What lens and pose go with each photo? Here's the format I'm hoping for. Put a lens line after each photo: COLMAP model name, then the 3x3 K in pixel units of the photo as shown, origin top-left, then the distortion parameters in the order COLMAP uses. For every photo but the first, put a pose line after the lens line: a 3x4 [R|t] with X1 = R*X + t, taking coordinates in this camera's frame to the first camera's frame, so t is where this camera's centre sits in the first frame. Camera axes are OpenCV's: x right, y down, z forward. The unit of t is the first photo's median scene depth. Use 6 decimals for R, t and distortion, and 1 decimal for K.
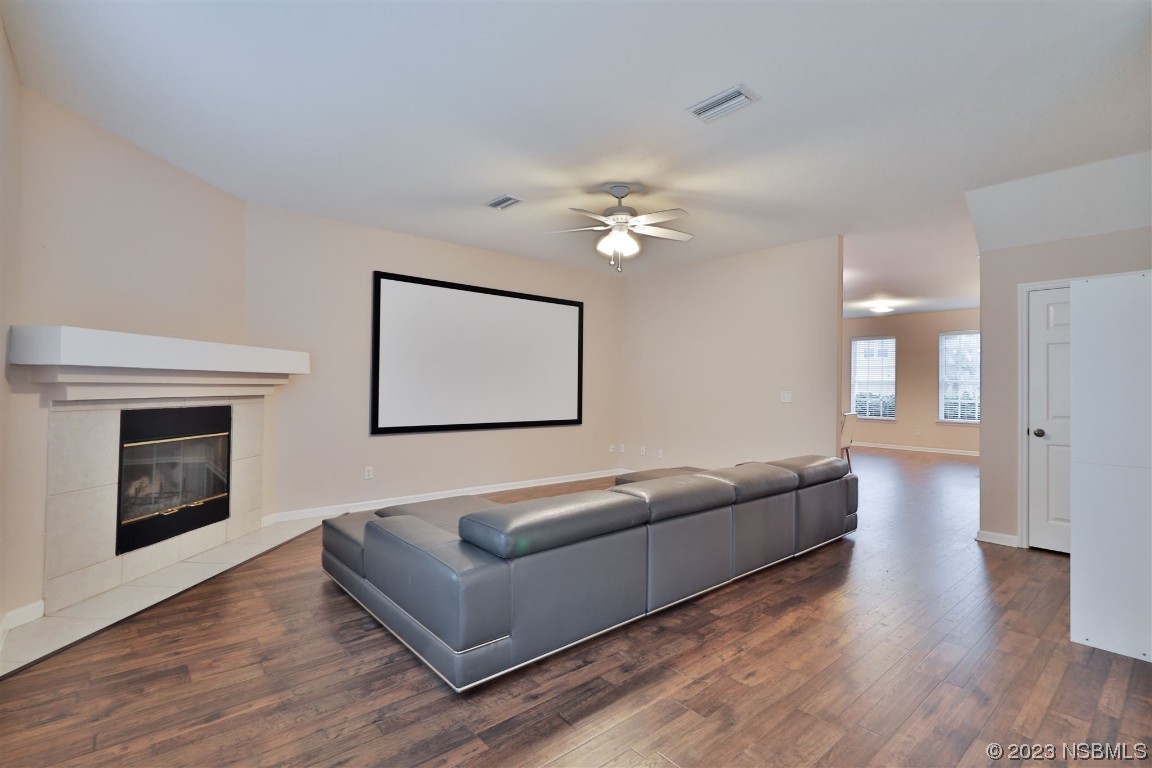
lens RADIAL K [[542.4, 0, 577.0], [0, 542.4, 385.2], [0, 0, 1]] dist [0.008488, -0.000471]
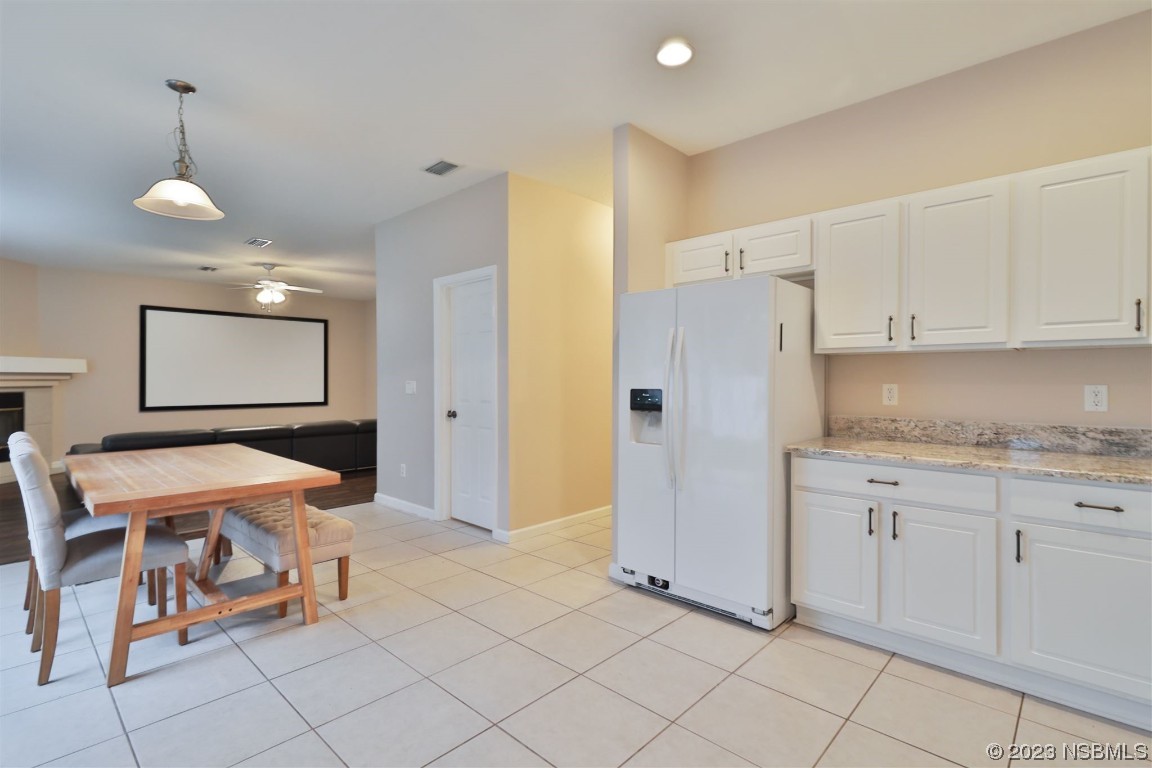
lens RADIAL K [[532.7, 0, 573.0], [0, 532.7, 383.9], [0, 0, 1]] dist [-0.001379, 0.000411]
pose [[0.994619, -0.008187, 0.103274, 0.698804], [0.006619, 0.999858, 0.015516, -0.002586], [-0.103386, -0.014749, 0.994532, -0.639028]]
